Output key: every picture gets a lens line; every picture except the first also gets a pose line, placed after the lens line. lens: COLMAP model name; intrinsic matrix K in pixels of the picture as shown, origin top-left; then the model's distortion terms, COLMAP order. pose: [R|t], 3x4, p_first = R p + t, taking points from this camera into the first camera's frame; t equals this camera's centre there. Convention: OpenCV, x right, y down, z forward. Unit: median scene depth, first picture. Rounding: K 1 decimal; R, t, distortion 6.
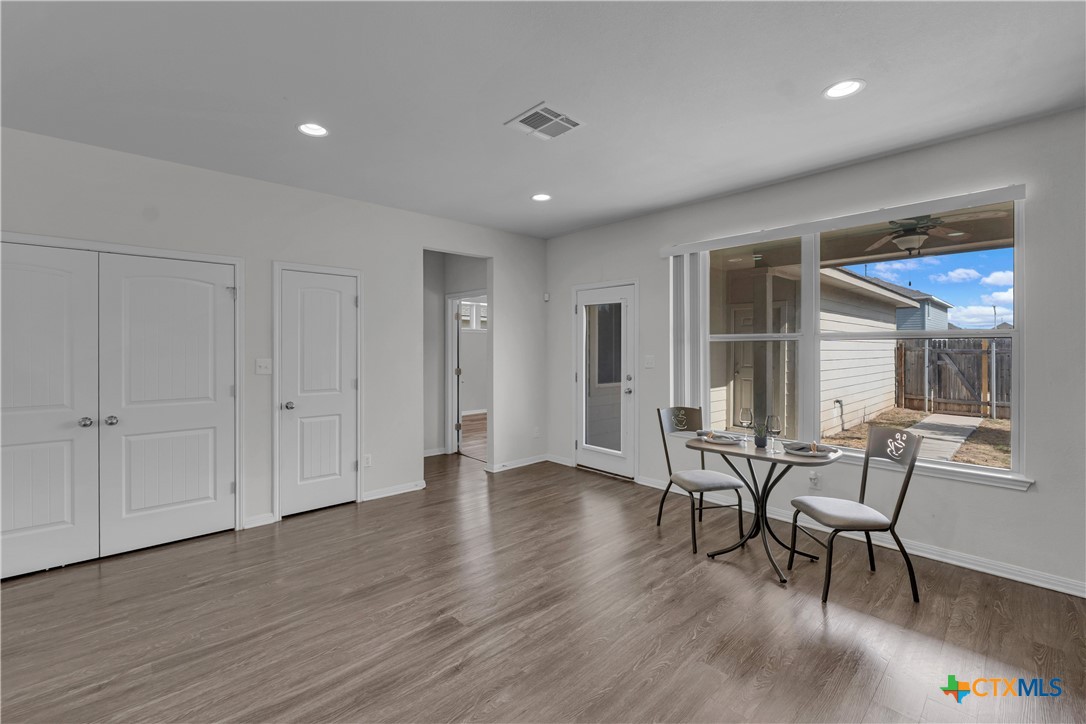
lens RADIAL K [[462.4, 0, 539.4], [0, 462.4, 348.7], [0, 0, 1]] dist [-0.002383, -0.000156]
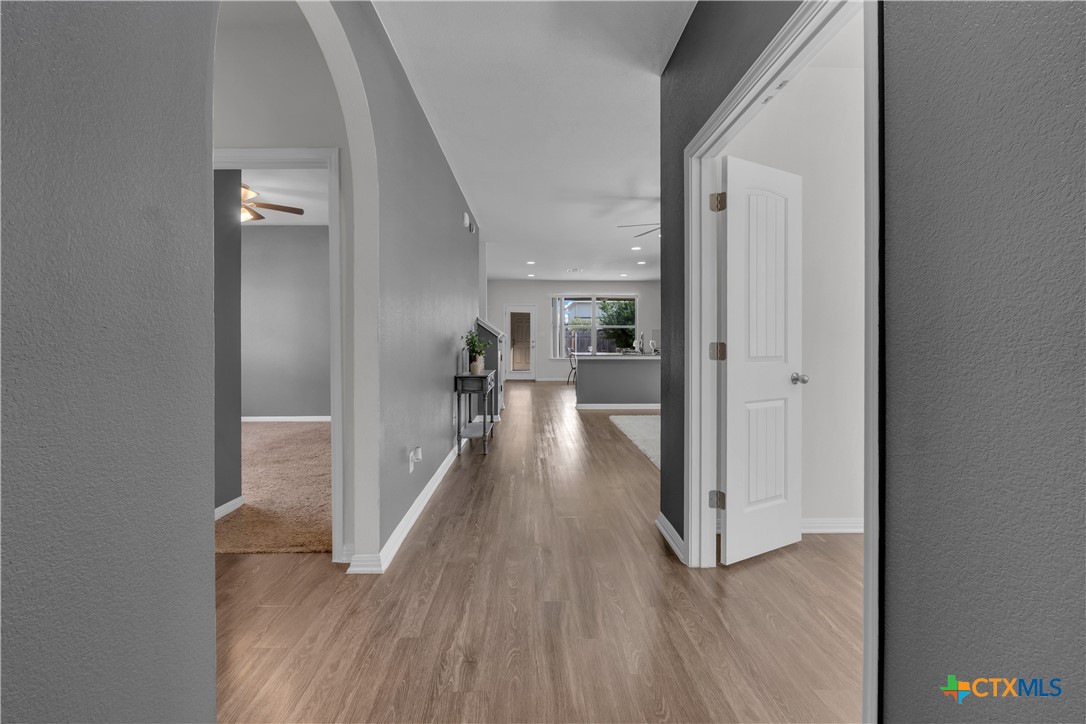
lens RADIAL K [[465.8, 0, 539.3], [0, 465.8, 345.4], [0, 0, 1]] dist [-0.005005, -0.000518]
pose [[0.663732, -0.006399, 0.747943, -2.429108], [-0.003866, 0.999921, 0.011985, 0.074742], [-0.747961, -0.010846, 0.663655, -1.074219]]
